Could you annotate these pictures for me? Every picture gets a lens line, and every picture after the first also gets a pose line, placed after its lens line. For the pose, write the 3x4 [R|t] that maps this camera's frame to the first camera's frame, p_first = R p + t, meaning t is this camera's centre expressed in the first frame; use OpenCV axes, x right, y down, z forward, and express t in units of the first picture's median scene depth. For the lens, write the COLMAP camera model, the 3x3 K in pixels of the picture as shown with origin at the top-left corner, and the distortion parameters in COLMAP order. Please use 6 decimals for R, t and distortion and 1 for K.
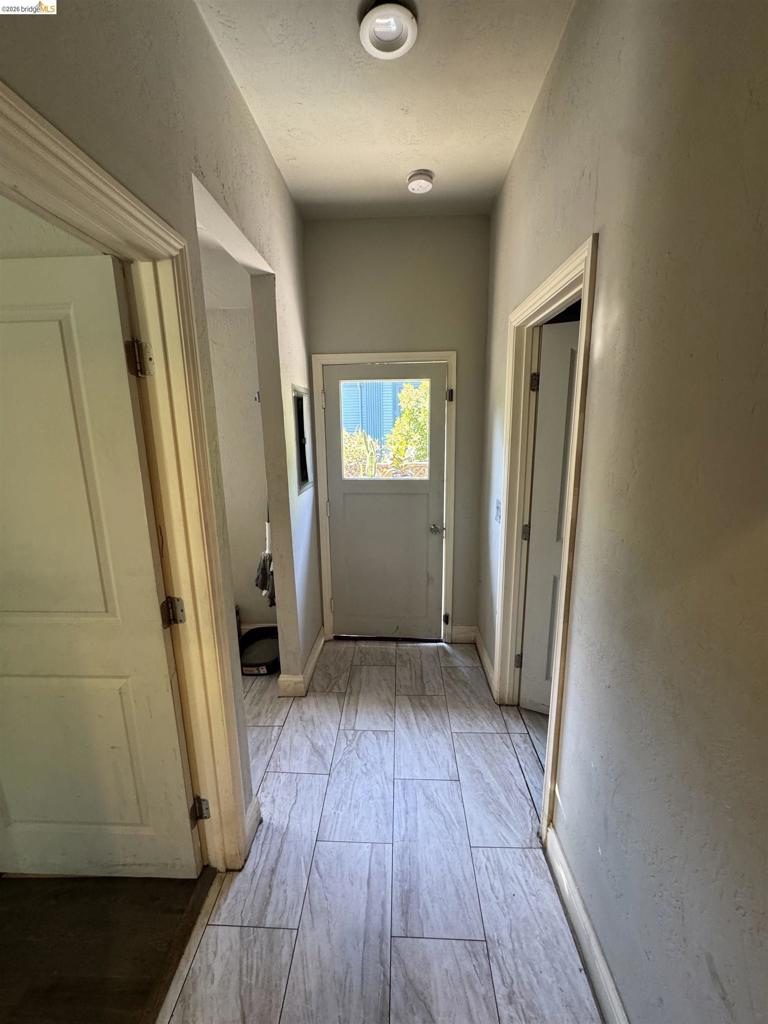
lens RADIAL K [[410.7, 0, 386.5], [0, 410.7, 510.3], [0, 0, 1]] dist [-0.002074, 0.000072]
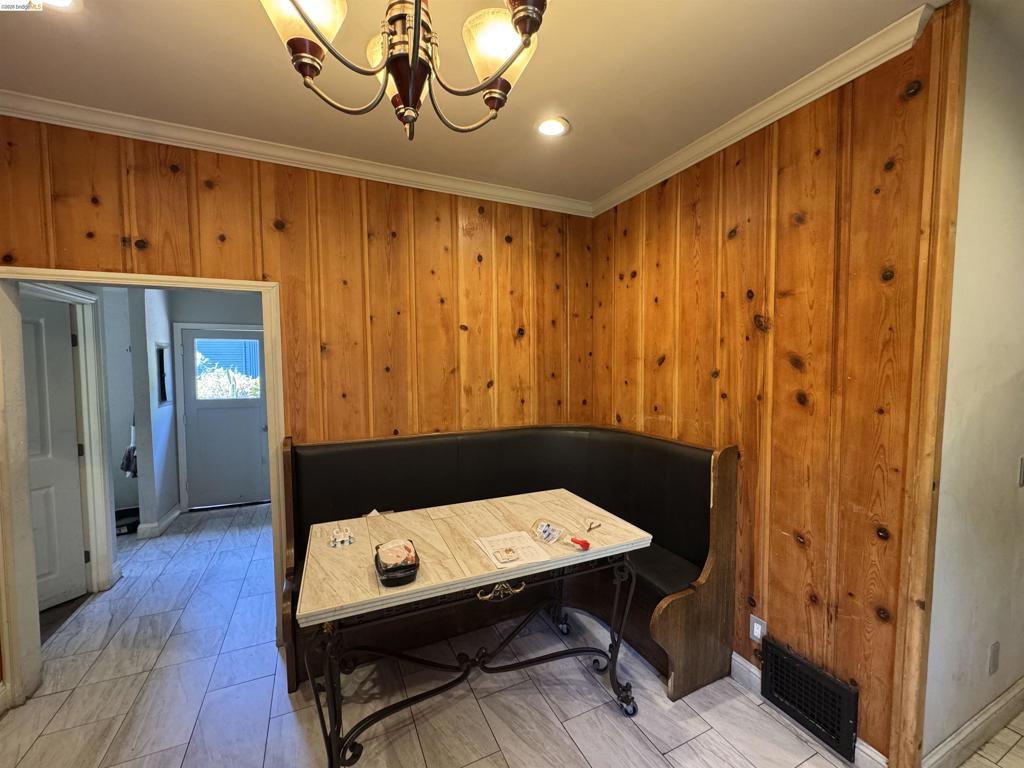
lens RADIAL K [[410.7, 0, 509.0], [0, 410.7, 382.1], [0, 0, 1]] dist [-0.002074, 0.000072]
pose [[0.894210, -0.013546, 0.447442, 0.302748], [0.085780, 0.986204, -0.141574, 0.211016], [-0.439352, 0.164979, 0.883036, -1.063927]]
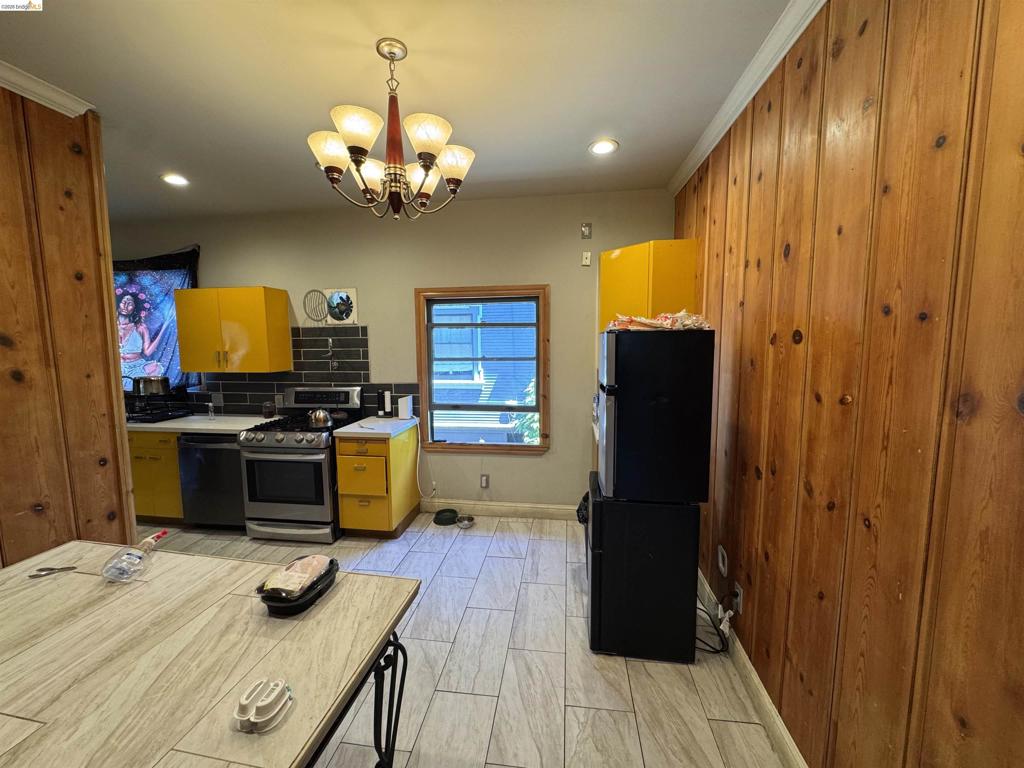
lens RADIAL K [[410.7, 0, 511.0], [0, 410.7, 383.9], [0, 0, 1]] dist [-0.002074, 0.000072]
pose [[-0.993848, 0.005094, 0.110639, -0.096447], [0.038804, 0.951640, 0.304754, -0.229814], [-0.103736, 0.307172, -0.945983, 1.130333]]
